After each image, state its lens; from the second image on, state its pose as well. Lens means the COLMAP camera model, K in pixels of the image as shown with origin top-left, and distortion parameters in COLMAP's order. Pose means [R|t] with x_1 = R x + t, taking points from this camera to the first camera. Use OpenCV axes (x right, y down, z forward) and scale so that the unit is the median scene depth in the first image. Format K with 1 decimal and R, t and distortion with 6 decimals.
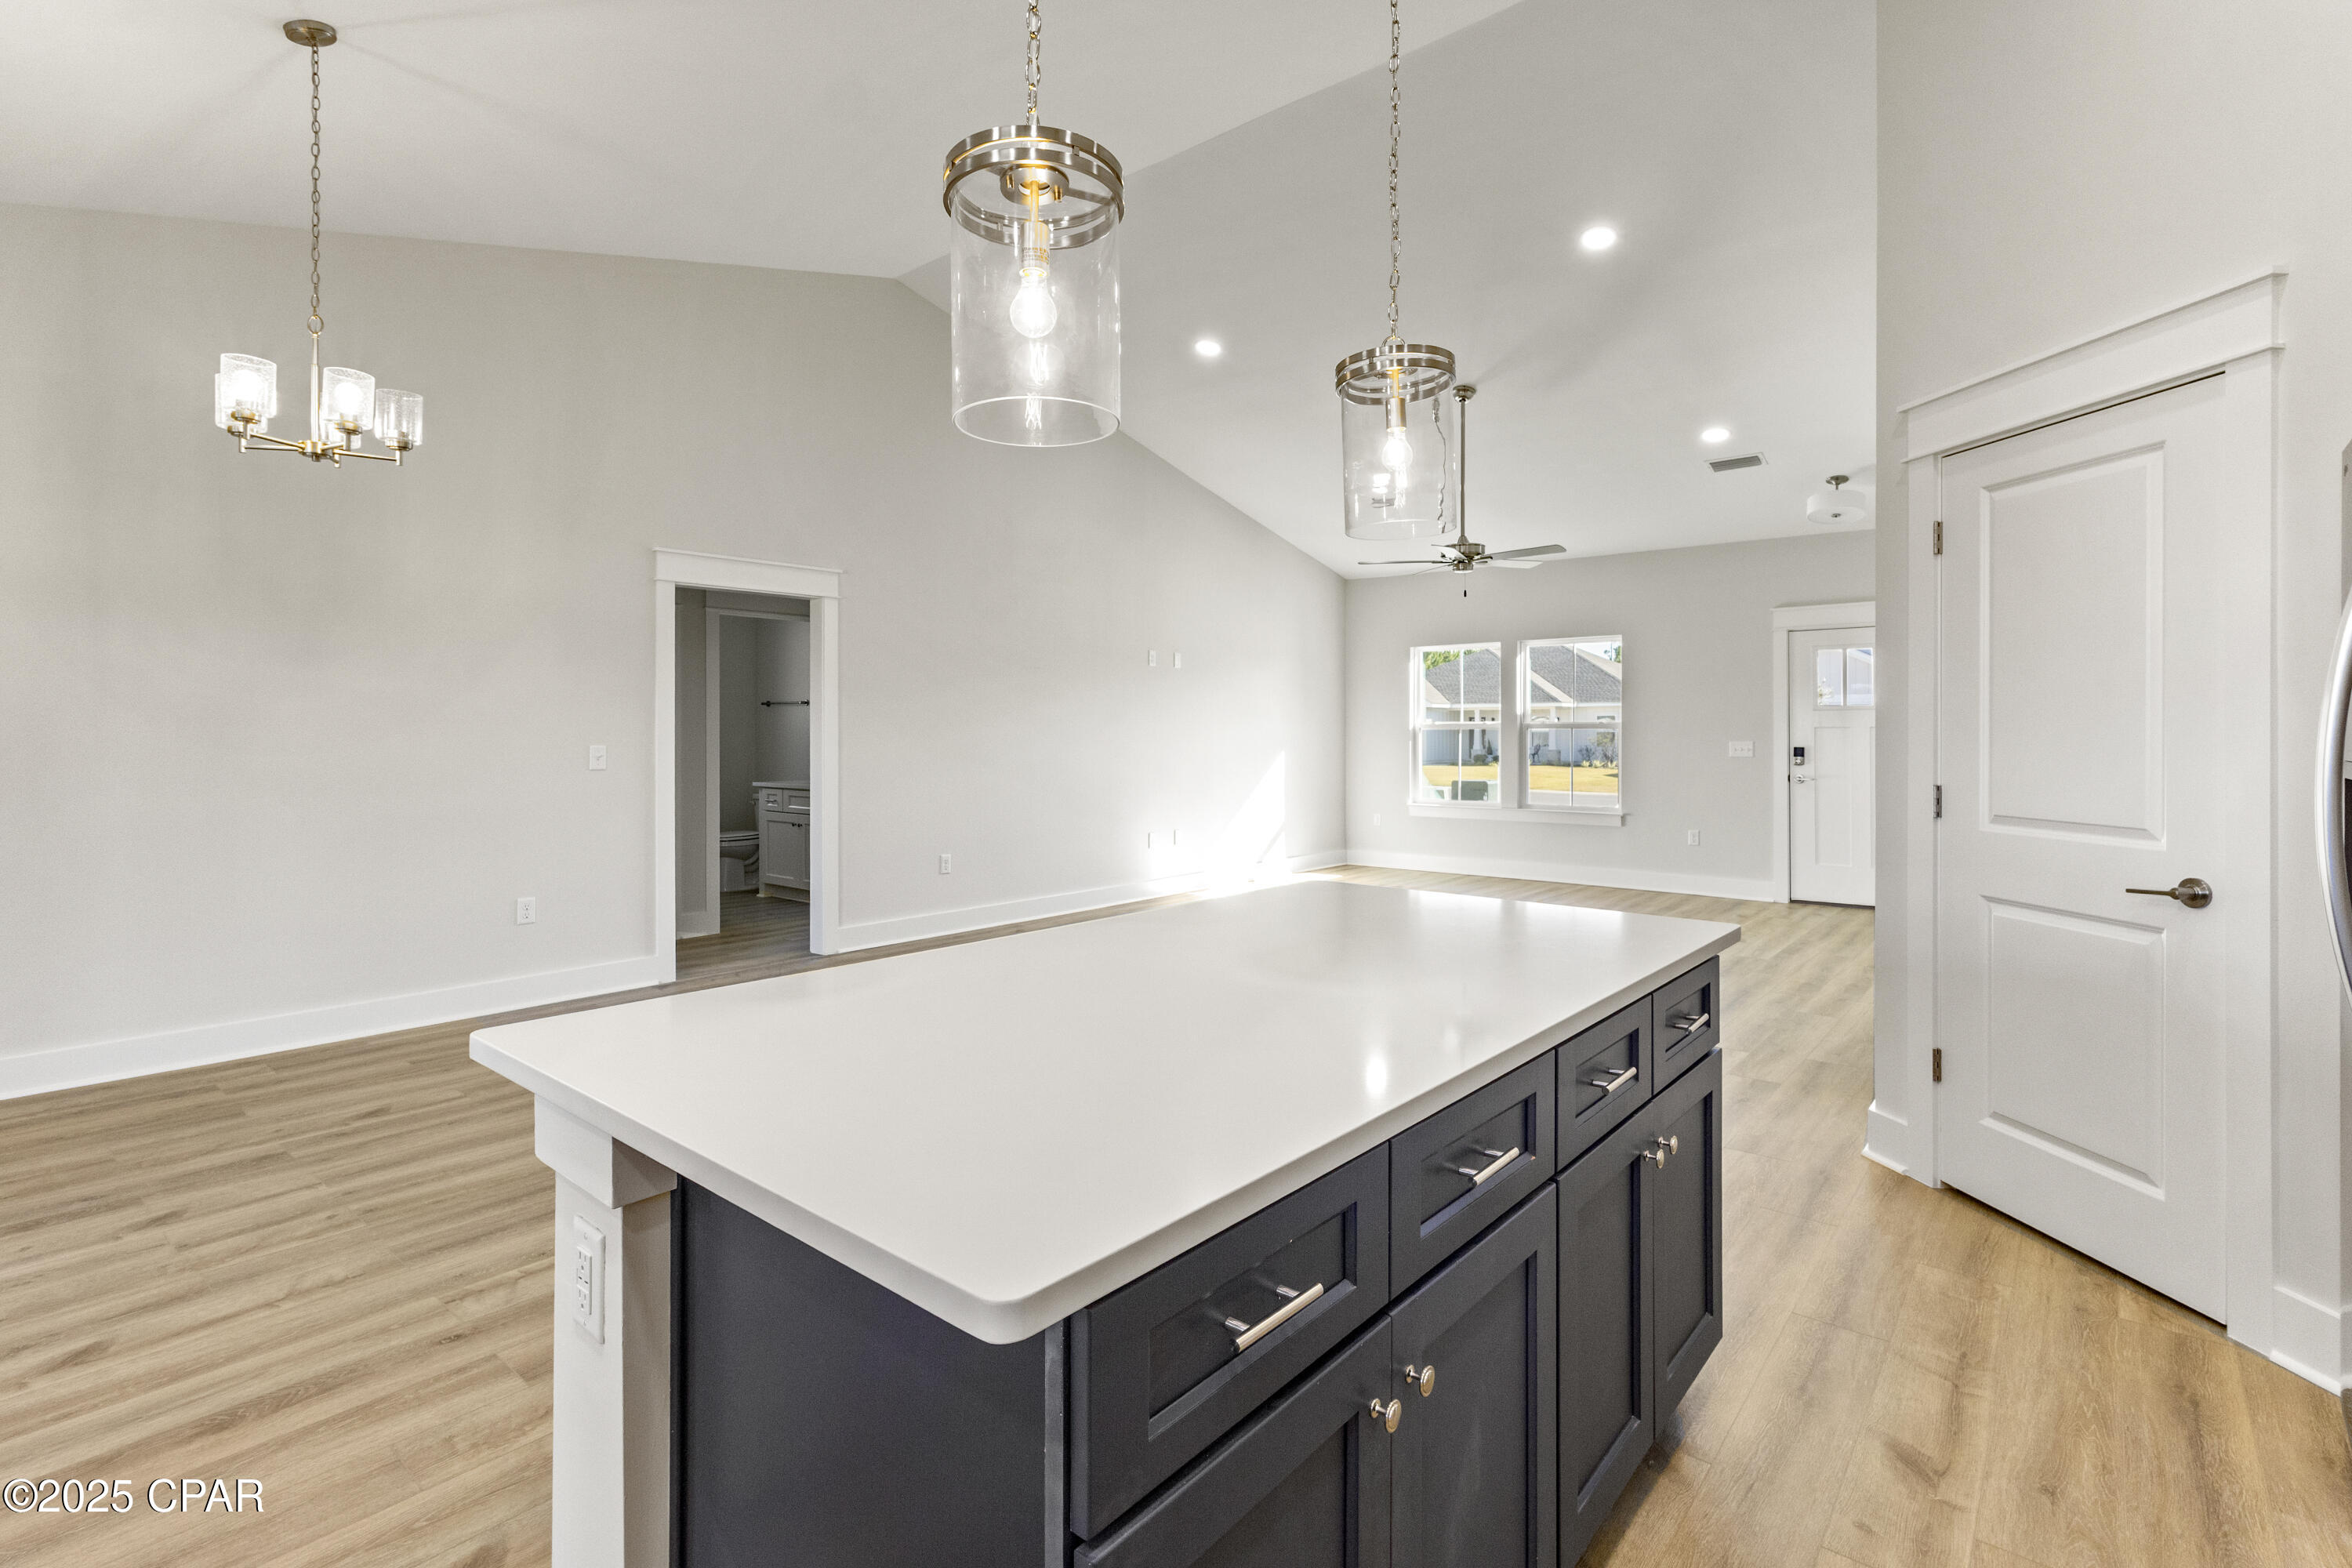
lens RADIAL K [[1112.3, 0, 1172.9], [0, 1112.3, 725.8], [0, 0, 1]] dist [0.002379, -0.000506]
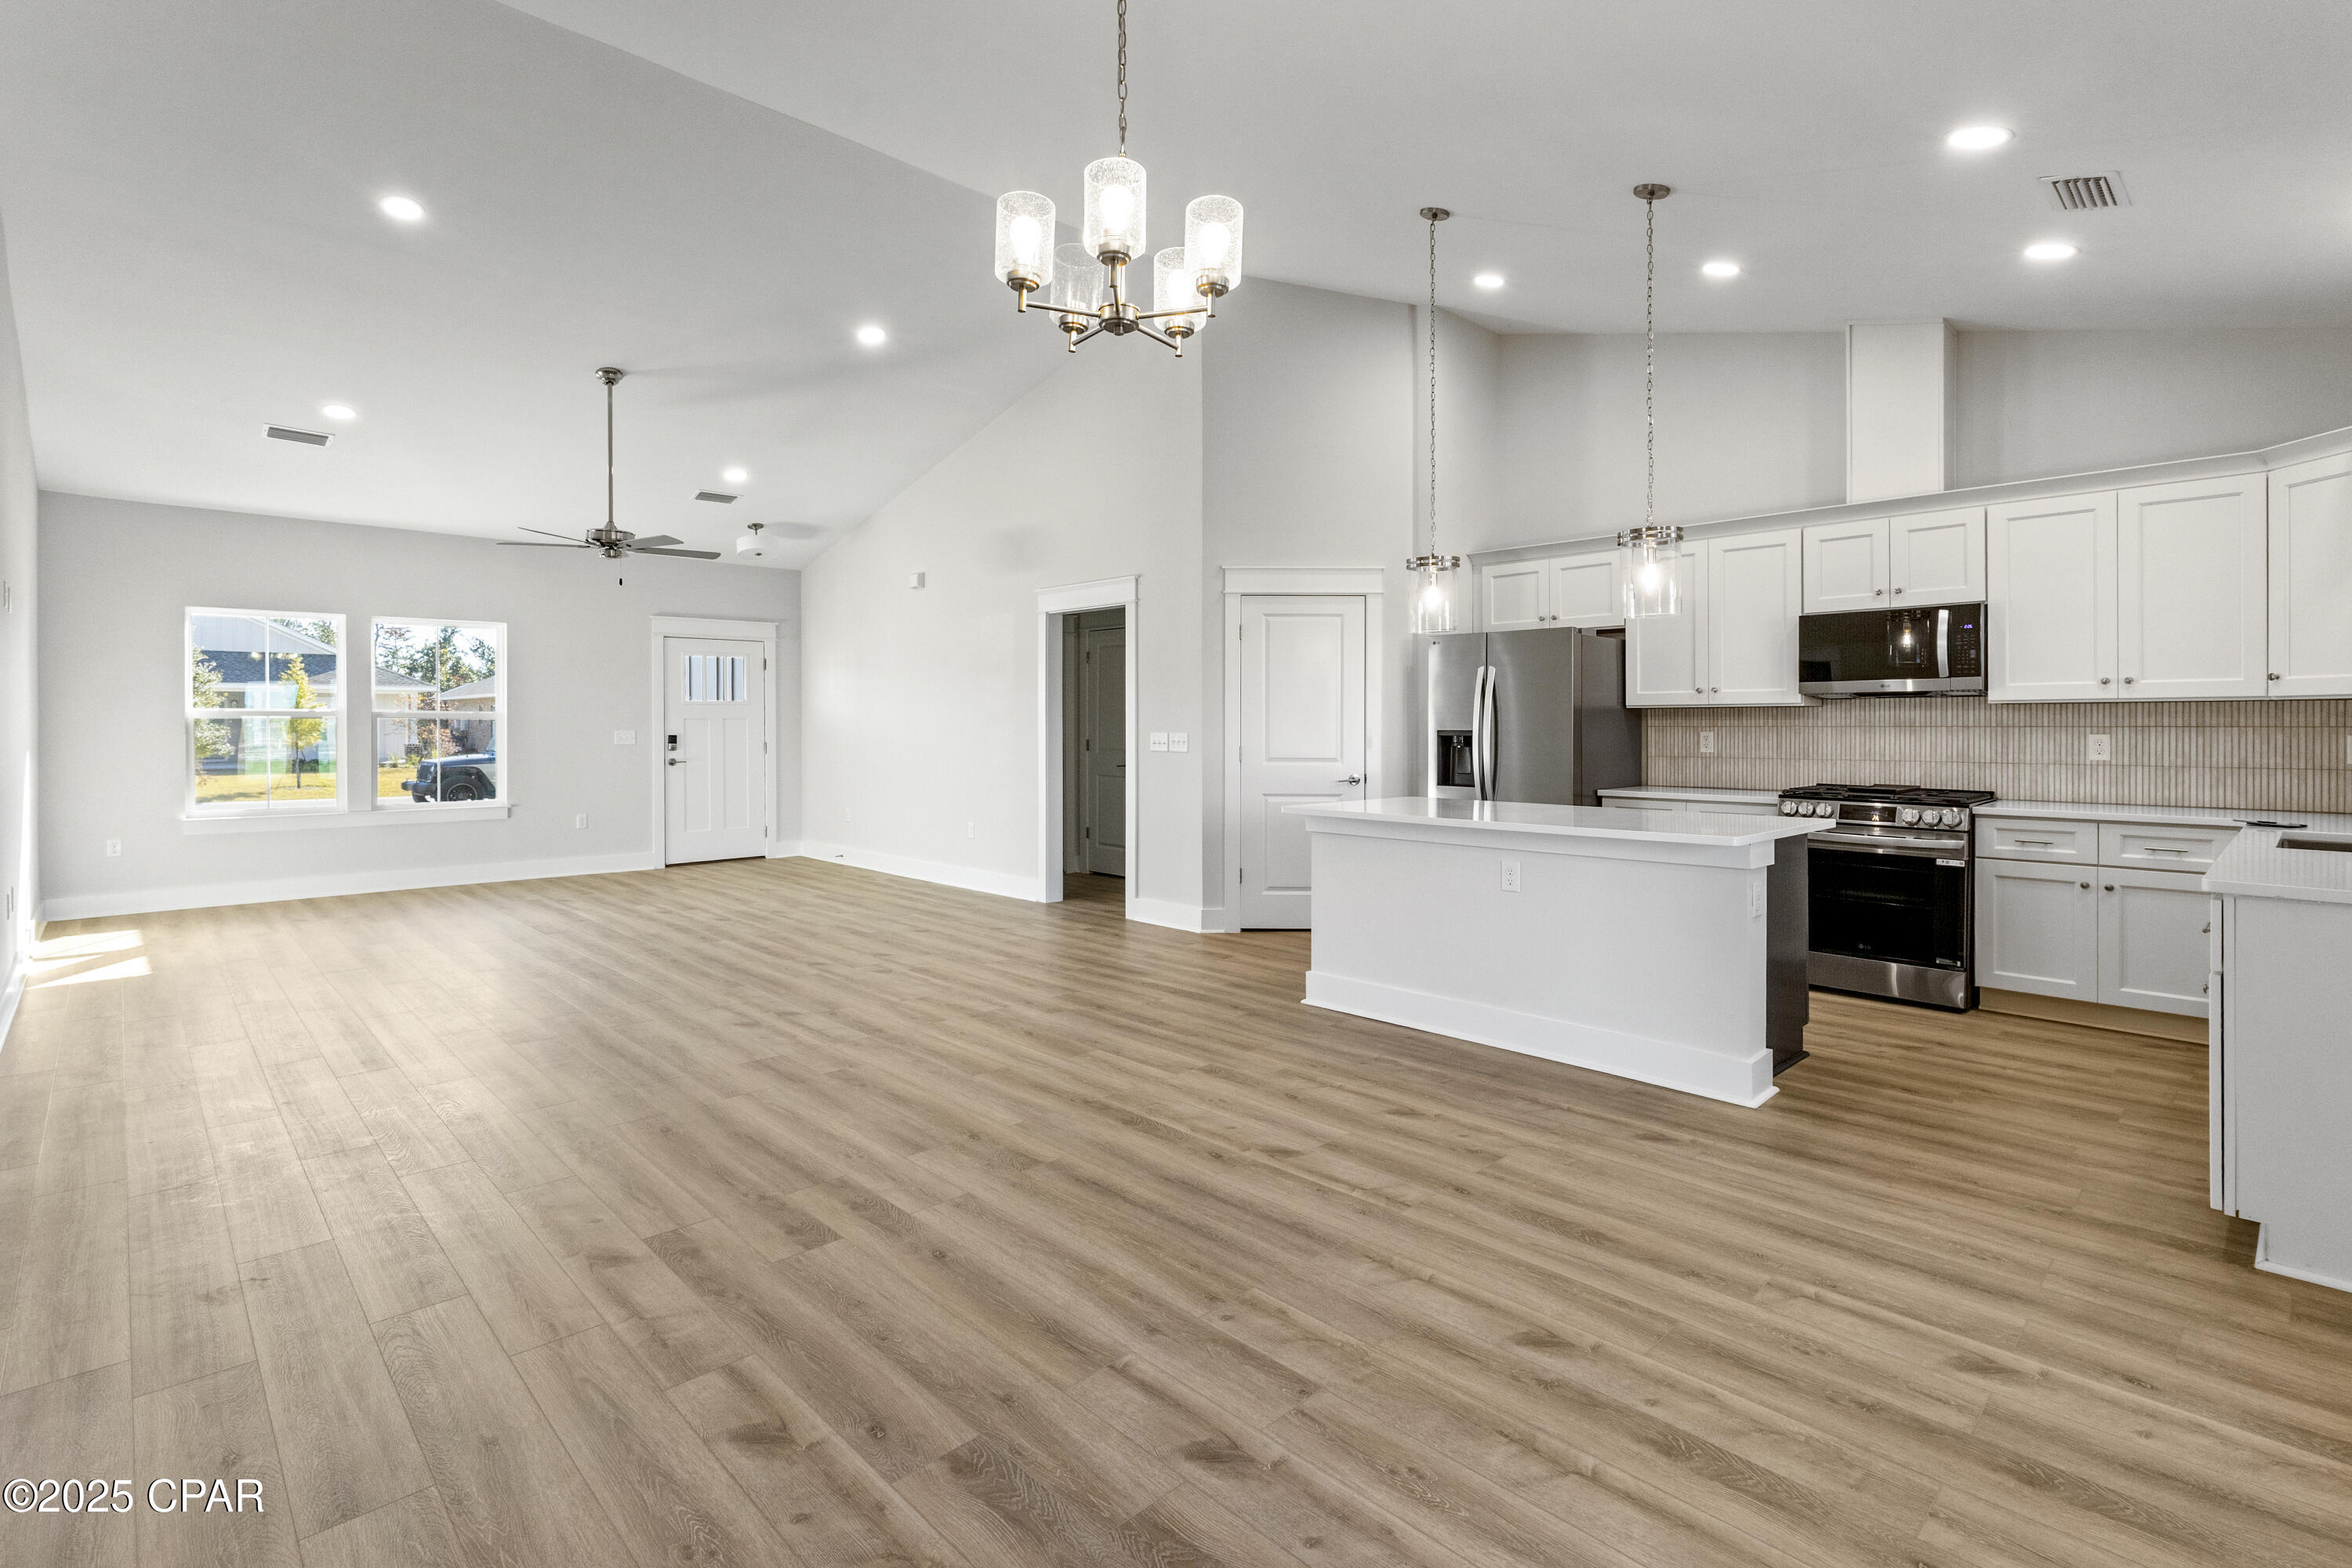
lens RADIAL K [[1112.3, 0, 1172.9], [0, 1112.3, 725.8], [0, 0, 1]] dist [0.002379, -0.000506]
pose [[0.107185, -0.004144, 0.994230, -1.606141], [-0.004146, 0.999981, 0.004615, 0.003721], [-0.994230, -0.004617, 0.107166, 0.977373]]
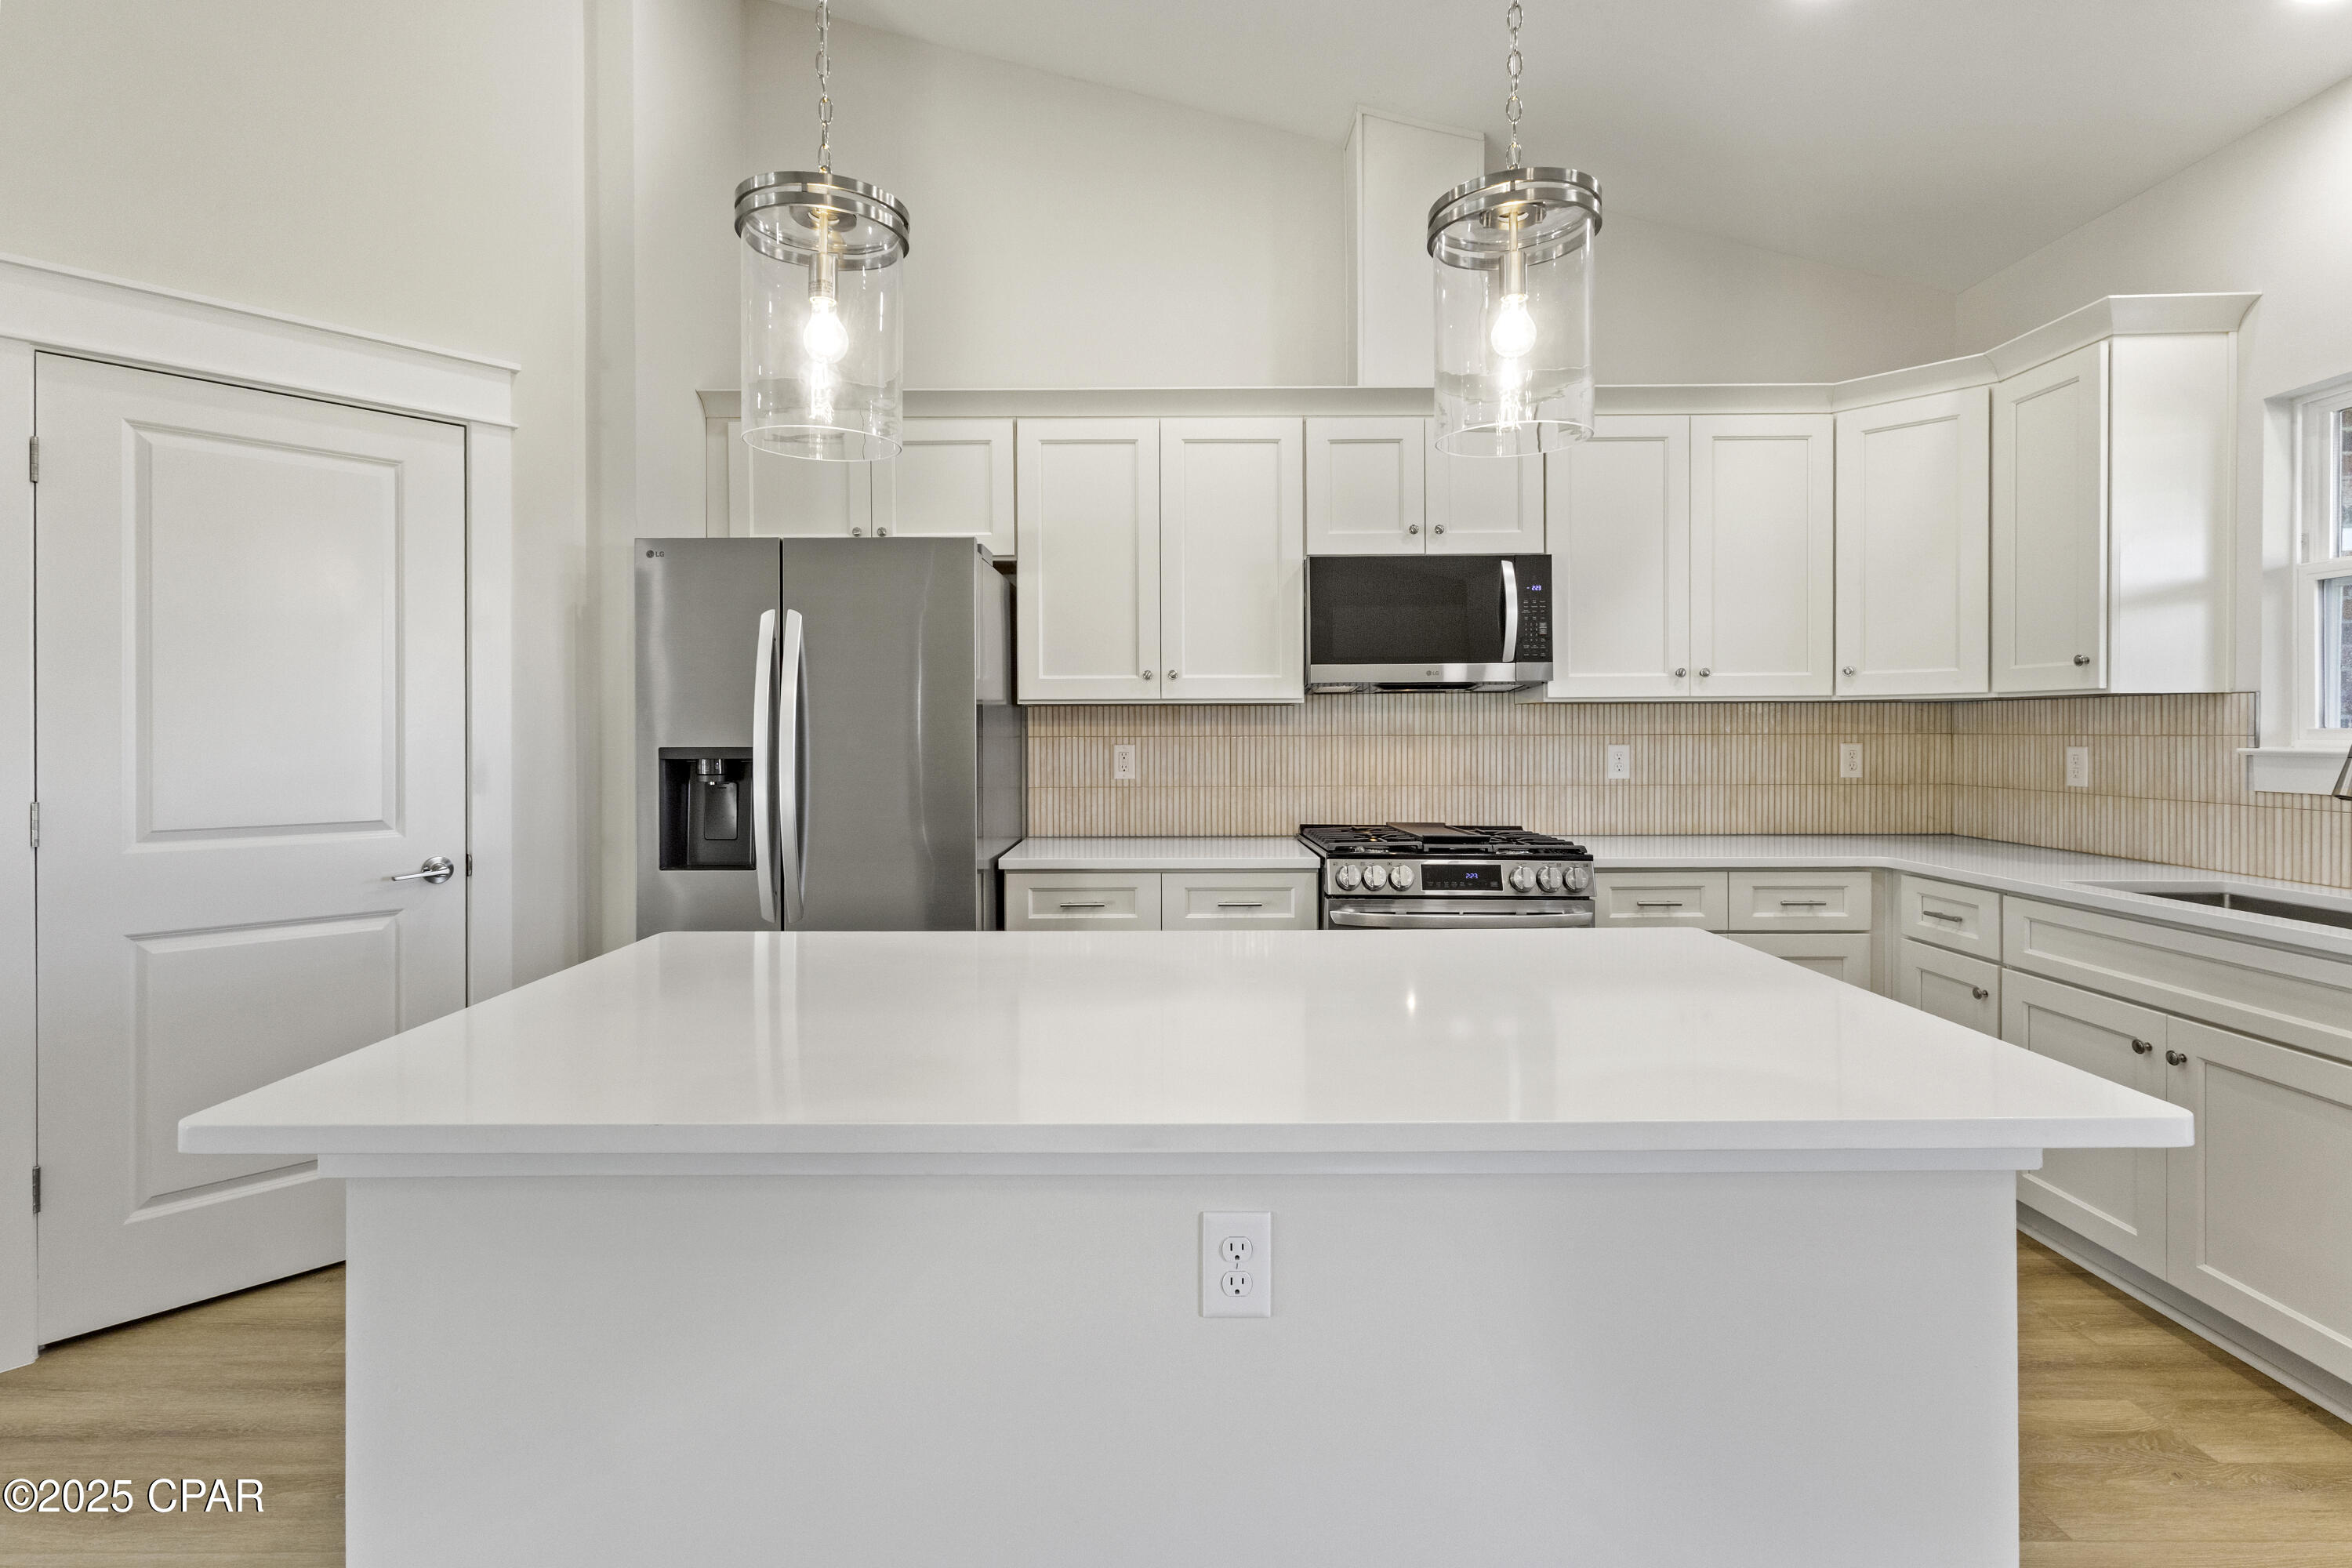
lens RADIAL K [[1107.4, 0, 1174.0], [0, 1107.4, 736.0], [0, 0, 1]] dist [0.000706, -0.000159]
pose [[-0.645564, -0.003240, 0.763699, -0.369703], [-0.002595, 0.999995, 0.002049, 0.007406], [-0.763702, -0.000659, -0.645569, 0.979754]]
